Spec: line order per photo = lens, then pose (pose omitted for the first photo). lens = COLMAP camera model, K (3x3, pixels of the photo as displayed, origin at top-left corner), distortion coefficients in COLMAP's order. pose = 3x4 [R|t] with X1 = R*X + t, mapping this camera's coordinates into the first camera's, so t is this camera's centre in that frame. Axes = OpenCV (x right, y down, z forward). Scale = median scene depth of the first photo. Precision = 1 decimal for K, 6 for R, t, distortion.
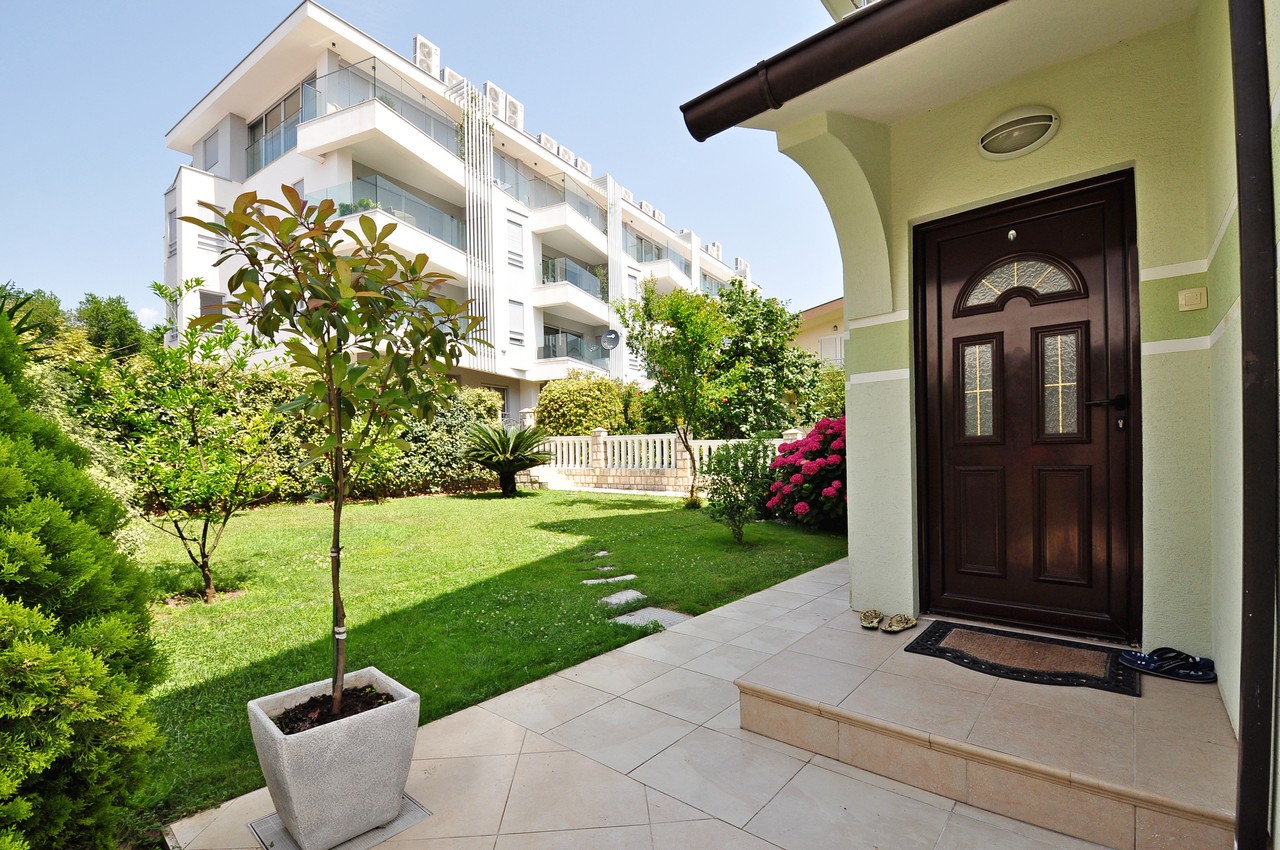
lens RADIAL K [[555.7, 0, 641.2], [0, 555.7, 460.0], [0, 0, 1]] dist [0.011375, -0.019900]
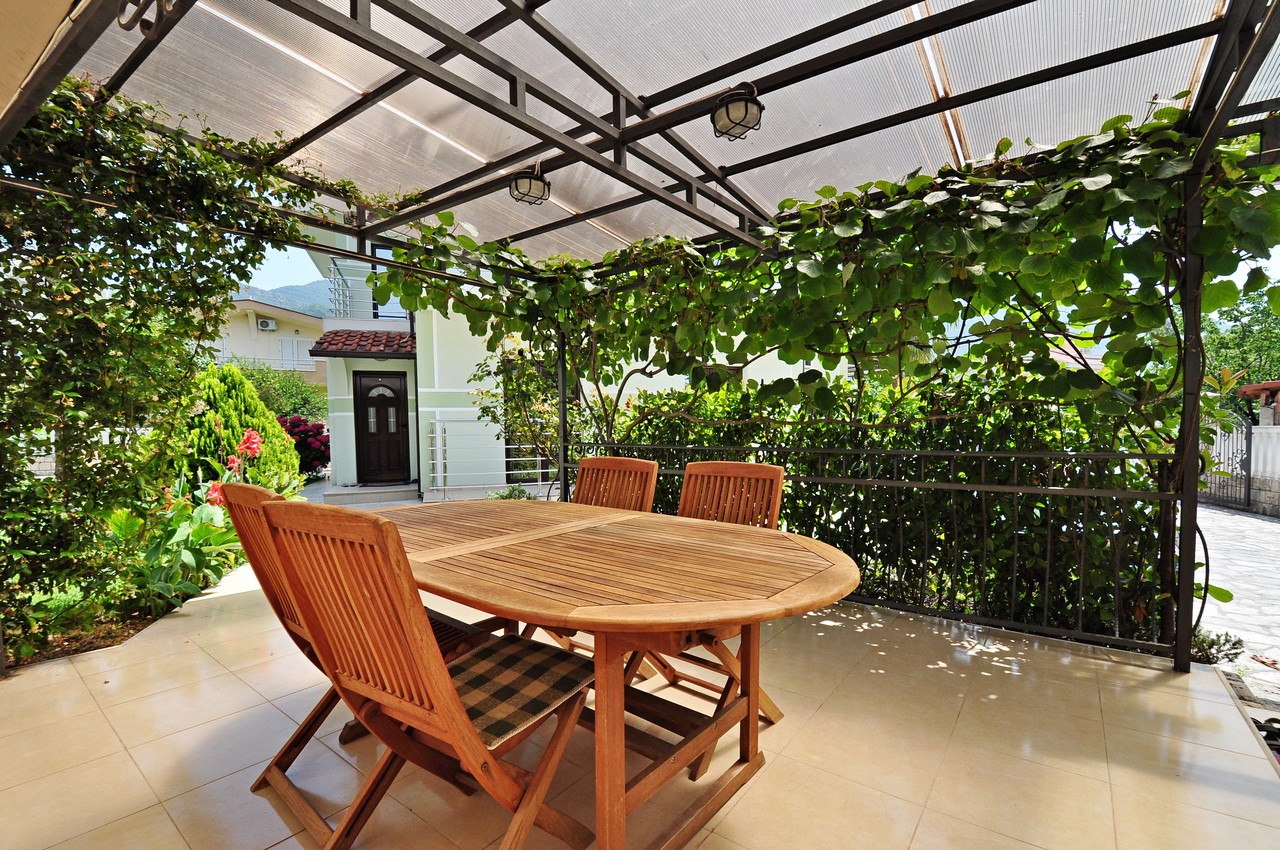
lens RADIAL K [[555.7, 0, 641.2], [0, 555.7, 460.0], [0, 0, 1]] dist [0.011375, -0.019900]
pose [[0.473268, -0.028746, 0.880449, -0.342227], [0.012377, 0.999586, 0.025983, 0.012752], [-0.880831, -0.001400, 0.473428, -0.438739]]
